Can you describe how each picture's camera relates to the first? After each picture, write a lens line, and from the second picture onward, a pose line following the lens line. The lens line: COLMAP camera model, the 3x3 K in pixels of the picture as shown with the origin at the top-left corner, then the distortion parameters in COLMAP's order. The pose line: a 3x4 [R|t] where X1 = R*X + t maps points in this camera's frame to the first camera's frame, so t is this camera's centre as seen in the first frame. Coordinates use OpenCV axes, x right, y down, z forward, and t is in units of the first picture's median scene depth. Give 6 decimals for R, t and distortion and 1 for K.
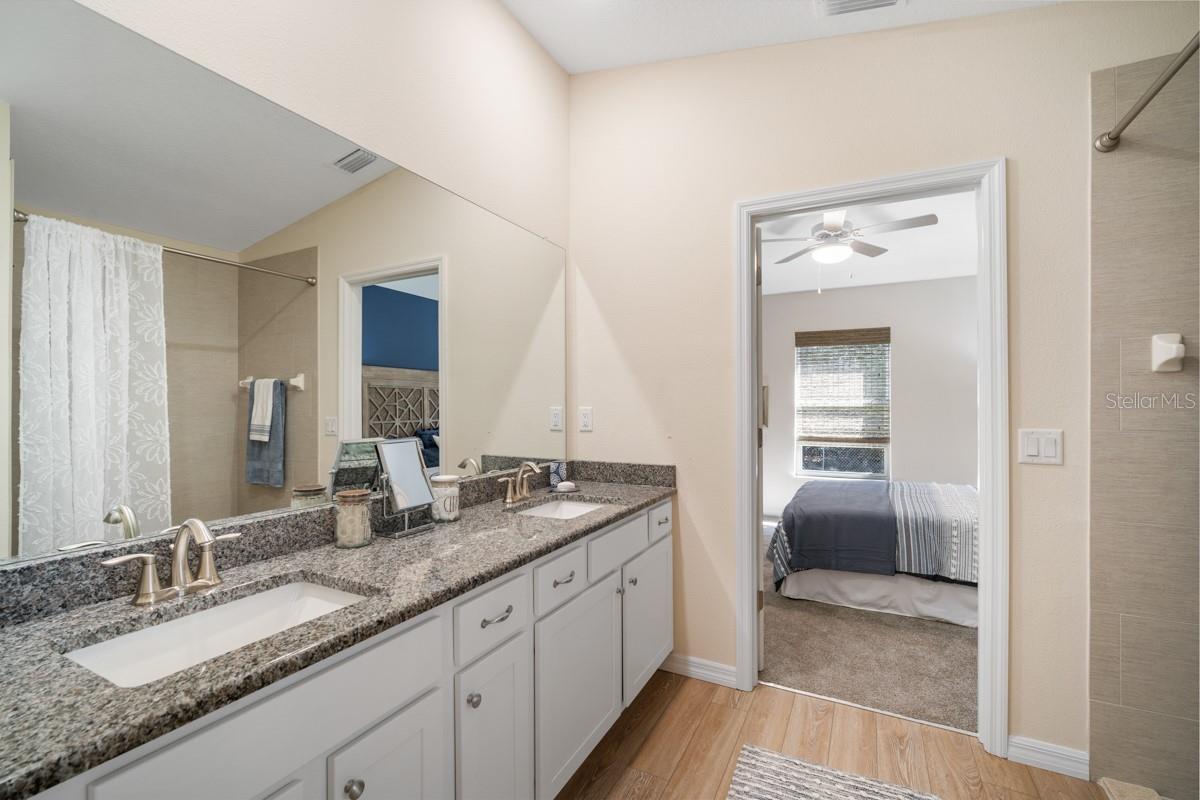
lens RADIAL K [[541.8, 0, 591.2], [0, 541.8, 398.2], [0, 0, 1]] dist [-0.007572, -0.000116]
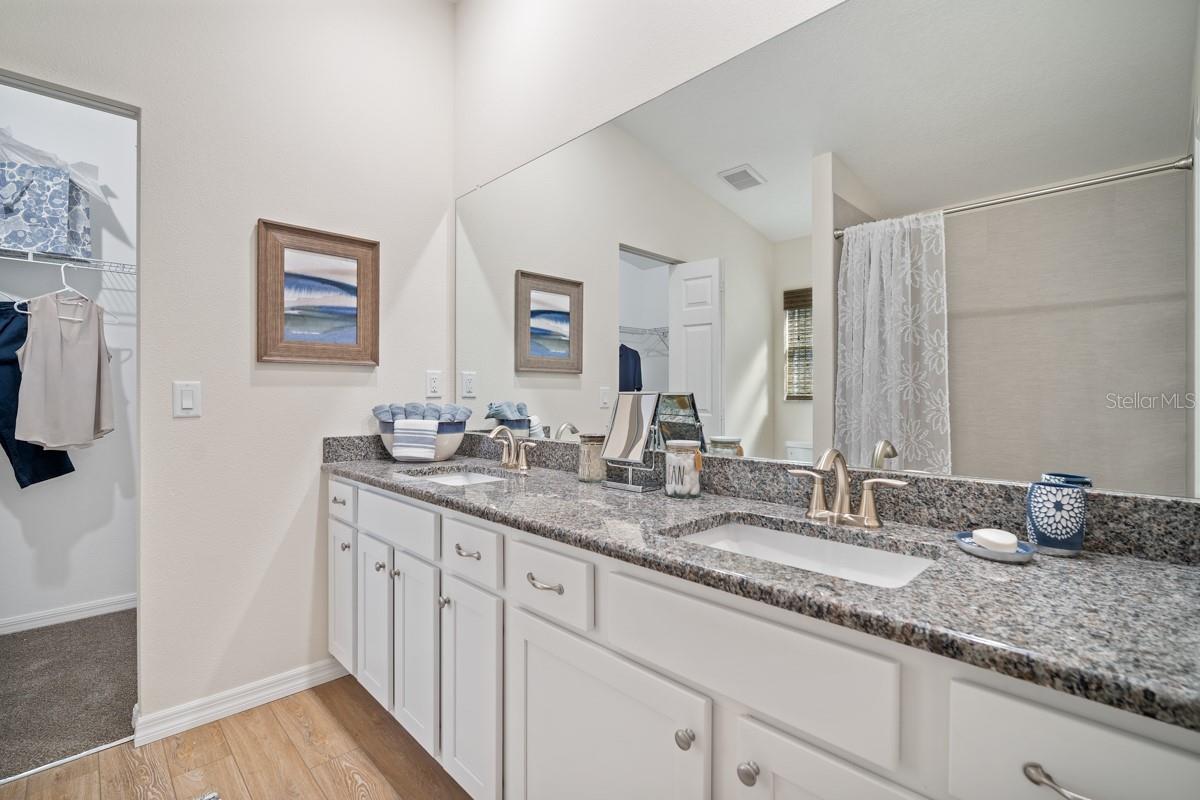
lens RADIAL K [[541.8, 0, 591.2], [0, 541.8, 398.2], [0, 0, 1]] dist [-0.007572, -0.000116]
pose [[-0.324215, 0.004723, -0.945972, 0.469755], [0.007135, 0.999971, 0.002547, 0.069899], [0.945956, -0.005923, -0.324240, 1.007447]]
